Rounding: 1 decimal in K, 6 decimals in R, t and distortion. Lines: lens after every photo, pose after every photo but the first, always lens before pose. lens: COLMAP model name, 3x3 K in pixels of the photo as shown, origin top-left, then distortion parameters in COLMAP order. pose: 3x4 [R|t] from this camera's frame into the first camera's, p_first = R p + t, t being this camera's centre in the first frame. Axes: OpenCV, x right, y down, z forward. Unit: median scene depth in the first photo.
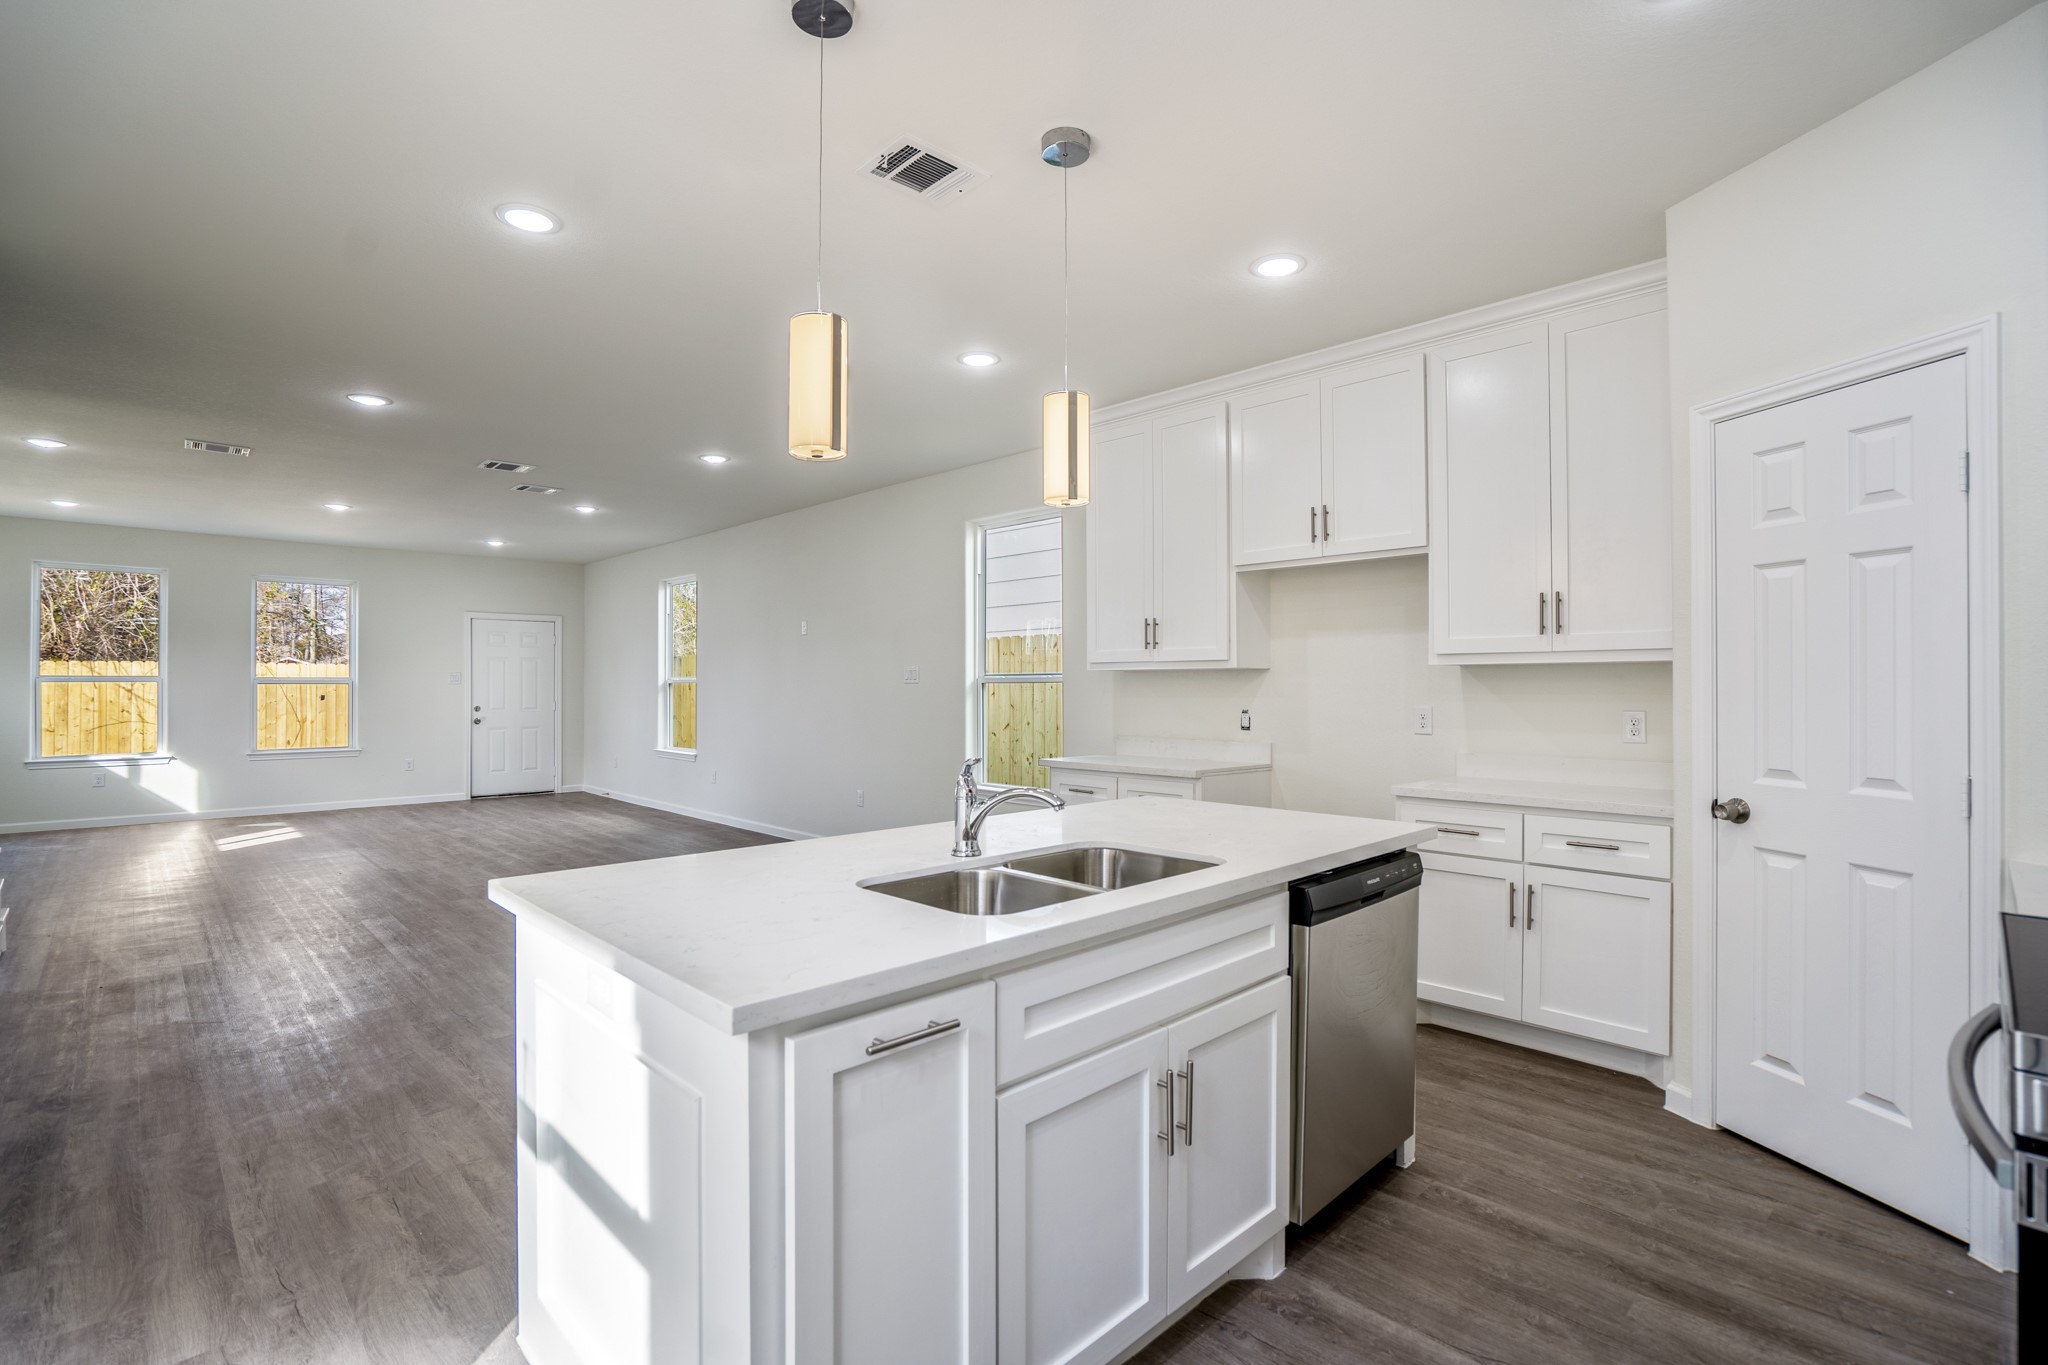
lens RADIAL K [[957.9, 0, 1024.0], [0, 957.9, 682.5], [0, 0, 1]] dist [-0.047597, 0.025783]
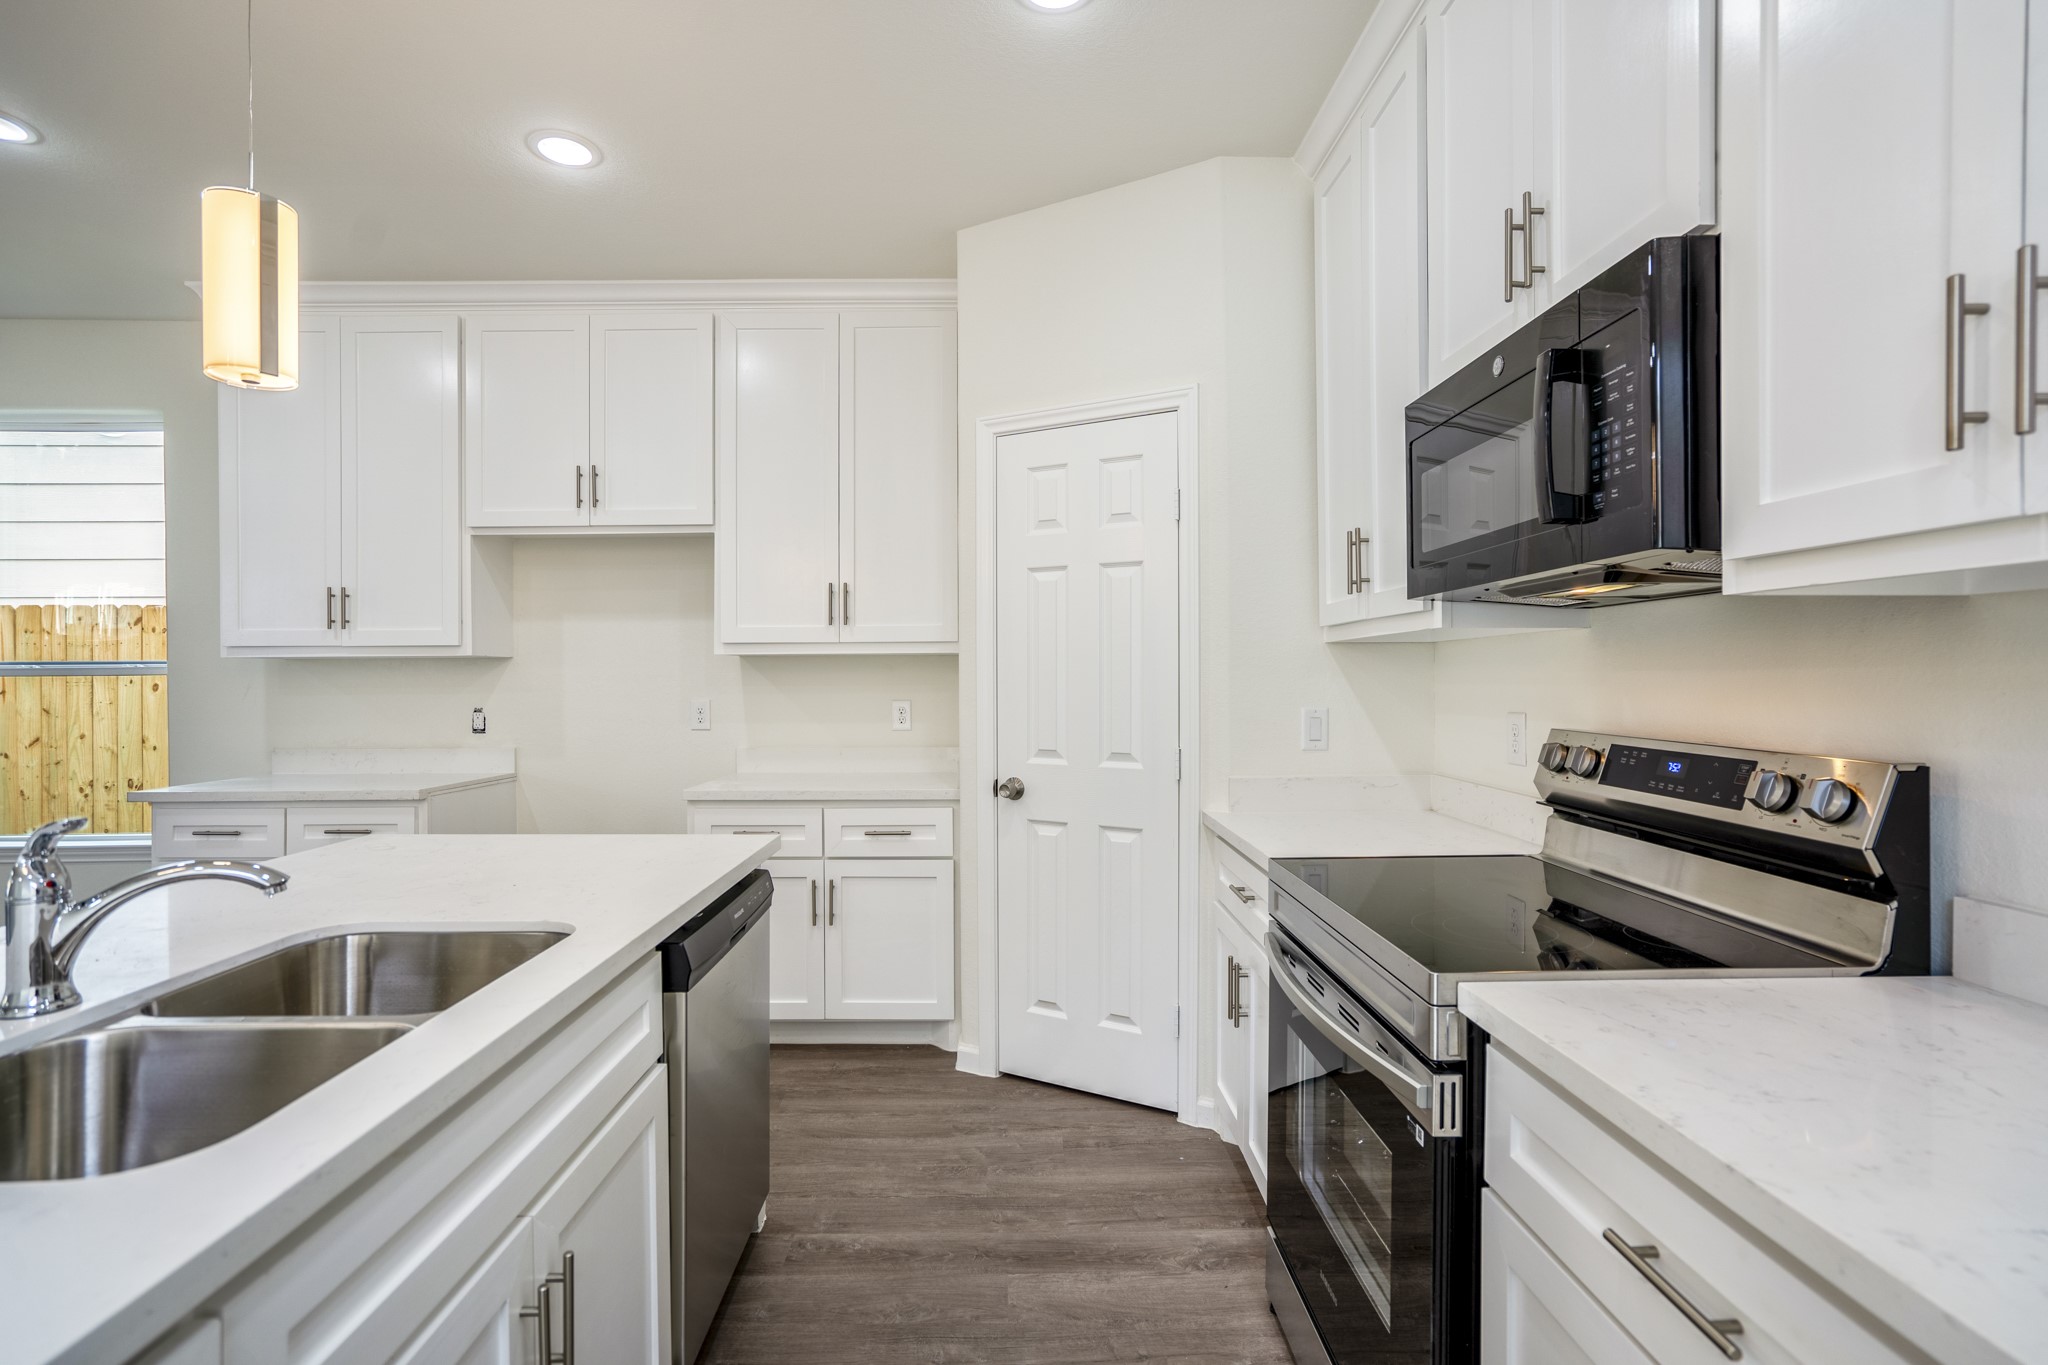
lens RADIAL K [[948.6, 0, 1027.4], [0, 948.6, 684.3], [0, 0, 1]] dist [-0.045831, 0.025103]
pose [[0.685853, -0.008143, 0.727695, -0.044590], [0.001533, 0.999951, 0.009745, 0.002283], [-0.727739, -0.005568, 0.685832, 0.212849]]
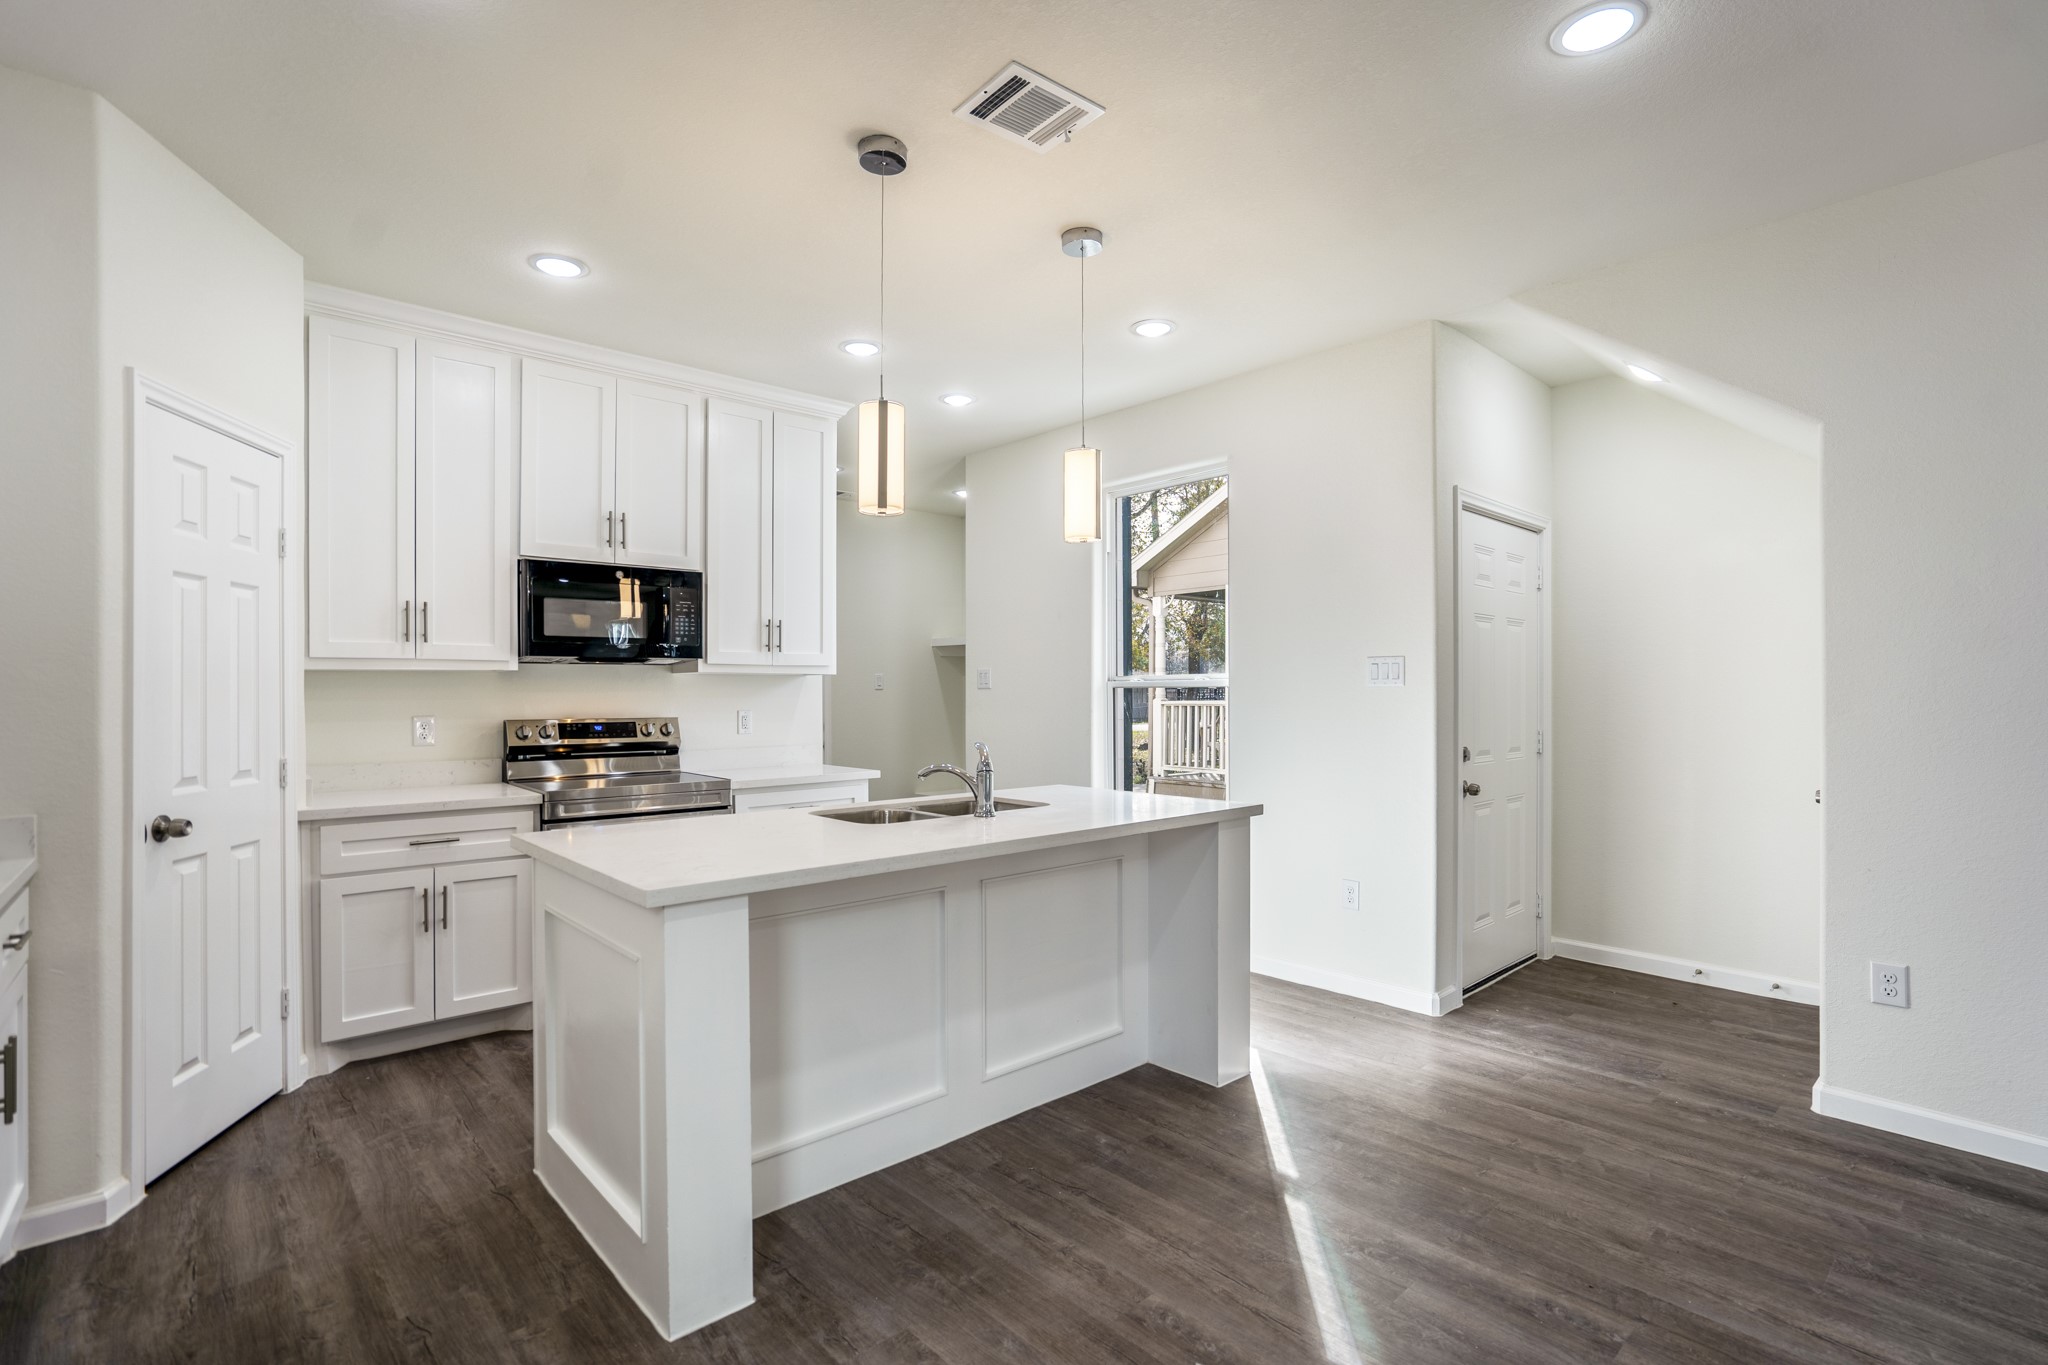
lens RADIAL K [[948.6, 0, 1027.4], [0, 948.6, 684.3], [0, 0, 1]] dist [-0.045831, 0.025103]
pose [[-0.999004, 0.003680, 0.044467, -0.140260], [0.003246, 0.999946, -0.009822, 0.004413], [-0.044501, -0.009668, -0.998963, 1.833329]]
